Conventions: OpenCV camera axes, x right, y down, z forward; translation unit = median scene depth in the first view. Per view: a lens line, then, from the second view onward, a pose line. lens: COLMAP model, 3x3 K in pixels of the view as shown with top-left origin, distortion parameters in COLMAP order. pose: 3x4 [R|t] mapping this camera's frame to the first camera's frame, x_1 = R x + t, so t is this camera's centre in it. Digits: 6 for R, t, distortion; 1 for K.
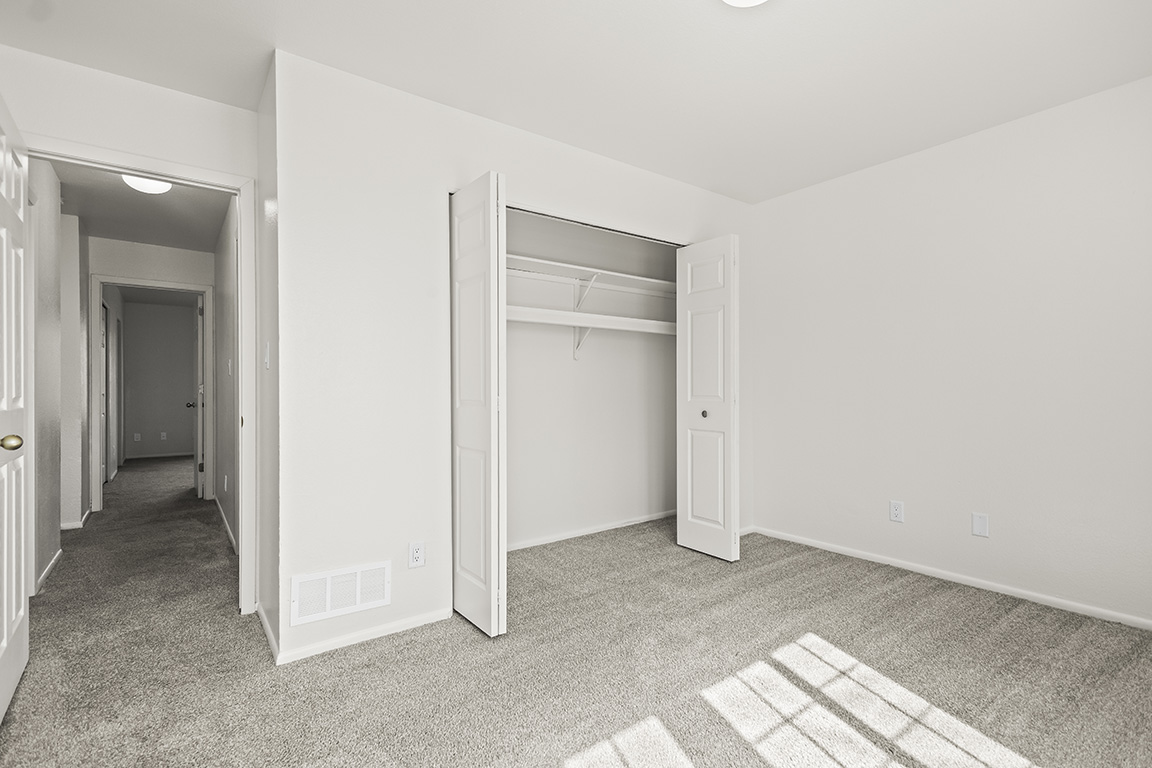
lens RADIAL K [[543.1, 0, 575.9], [0, 543.1, 387.9], [0, 0, 1]] dist [0.009577, 0.002682]
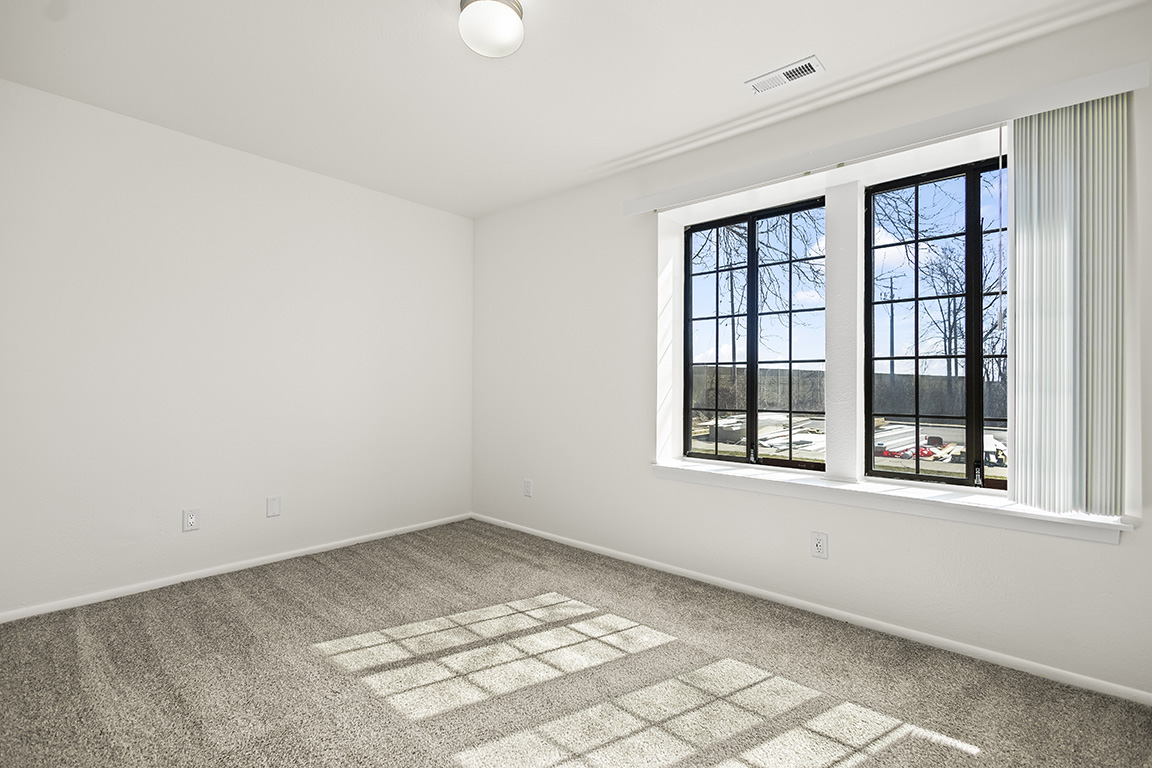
lens RADIAL K [[543.1, 0, 575.2], [0, 543.1, 385.2], [0, 0, 1]] dist [0.009577, 0.002682]
pose [[-0.207668, 0.001355, 0.978198, -0.587772], [-0.007177, 0.999970, -0.002909, 0.000613], [-0.978173, -0.007625, -0.207652, 0.756725]]
